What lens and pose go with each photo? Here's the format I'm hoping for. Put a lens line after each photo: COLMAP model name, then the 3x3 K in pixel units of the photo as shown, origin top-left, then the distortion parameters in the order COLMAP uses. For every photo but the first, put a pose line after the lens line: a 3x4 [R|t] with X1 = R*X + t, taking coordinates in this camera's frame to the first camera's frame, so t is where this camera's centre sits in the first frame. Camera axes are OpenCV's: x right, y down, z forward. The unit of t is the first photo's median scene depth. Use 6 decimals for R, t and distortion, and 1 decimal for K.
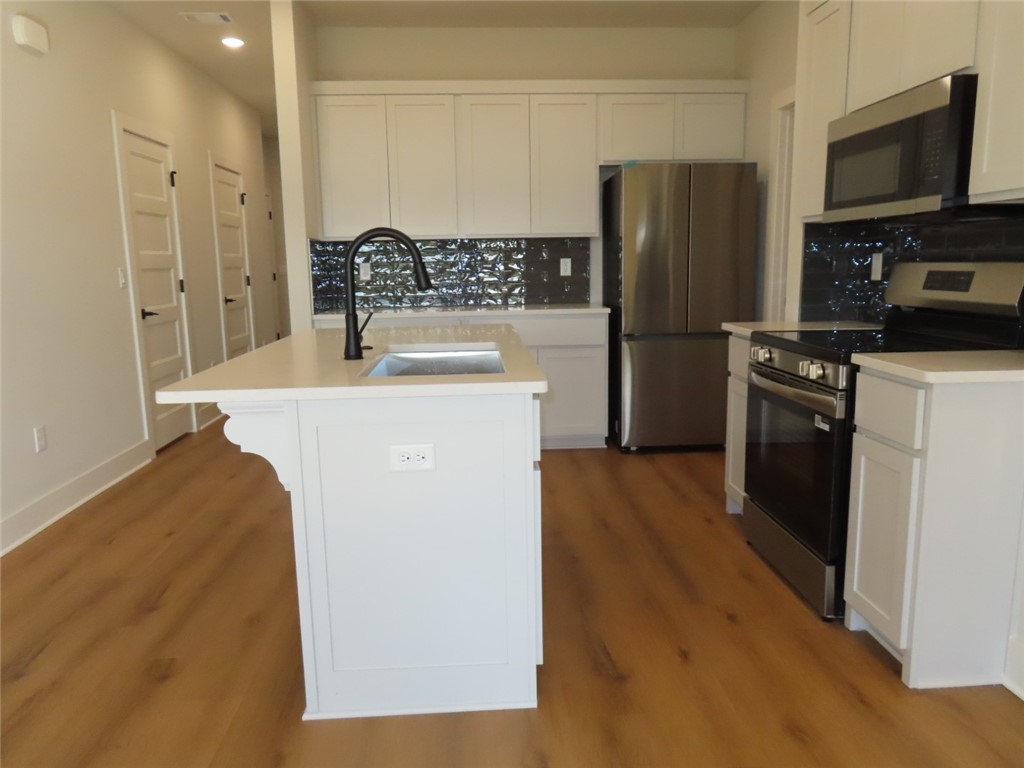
lens RADIAL K [[739.4, 0, 512.0], [0, 739.4, 384.0], [0, 0, 1]] dist [-0.000831, 0.004278]
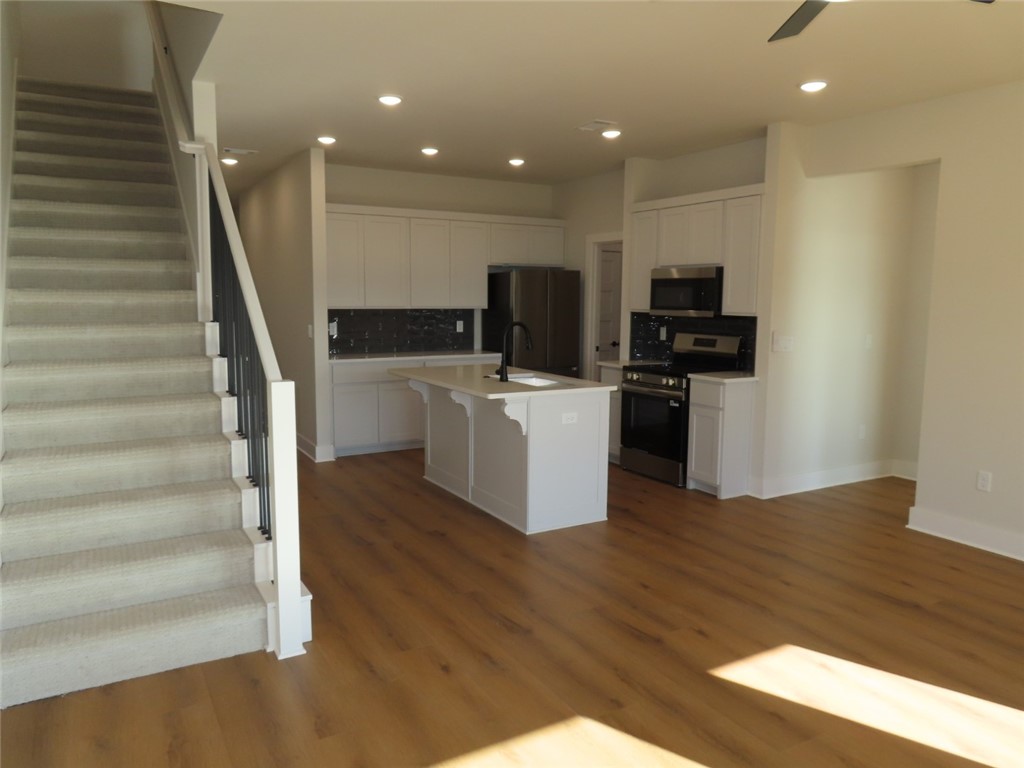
lens RADIAL K [[739.4, 0, 512.0], [0, 739.4, 384.0], [0, 0, 1]] dist [-0.000831, 0.004278]
pose [[0.892904, -0.028185, 0.449365, -1.112602], [0.050059, 0.998066, -0.036868, 0.051760], [-0.447456, 0.055415, 0.892587, -0.889301]]
